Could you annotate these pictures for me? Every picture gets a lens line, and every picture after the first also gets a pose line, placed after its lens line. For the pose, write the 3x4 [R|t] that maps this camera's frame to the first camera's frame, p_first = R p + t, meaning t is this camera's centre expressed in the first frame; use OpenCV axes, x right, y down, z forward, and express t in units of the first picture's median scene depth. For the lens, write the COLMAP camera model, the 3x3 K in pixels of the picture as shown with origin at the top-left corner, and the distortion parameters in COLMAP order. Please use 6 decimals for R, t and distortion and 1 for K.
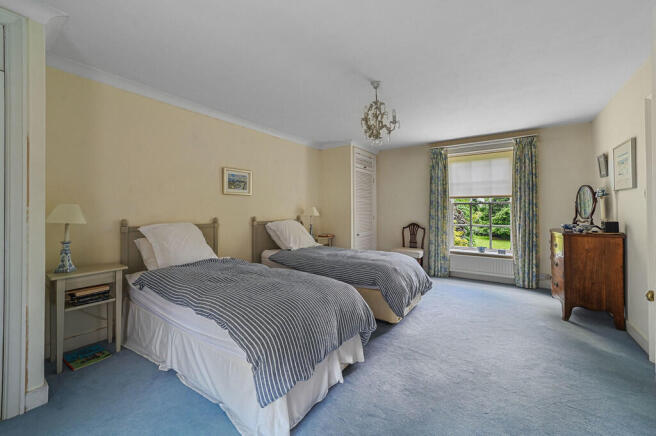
lens RADIAL K [[266.3, 0, 327.7], [0, 266.3, 207.2], [0, 0, 1]] dist [0.000214, 0.000028]
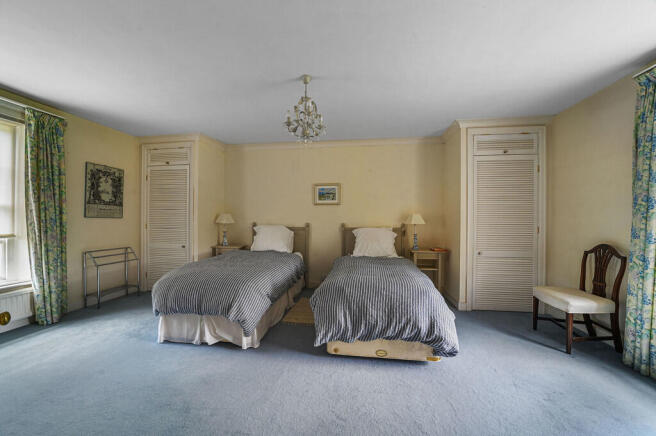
lens RADIAL K [[255.0, 0, 328.0], [0, 255.0, 218.0], [0, 0, 1]] dist [-0.026656, 0.010939]
pose [[0.435878, 0.000402, -0.900006, 0.679431], [0.003924, 0.999990, 0.002347, 0.011870], [0.899997, -0.004555, 0.435872, 0.465105]]
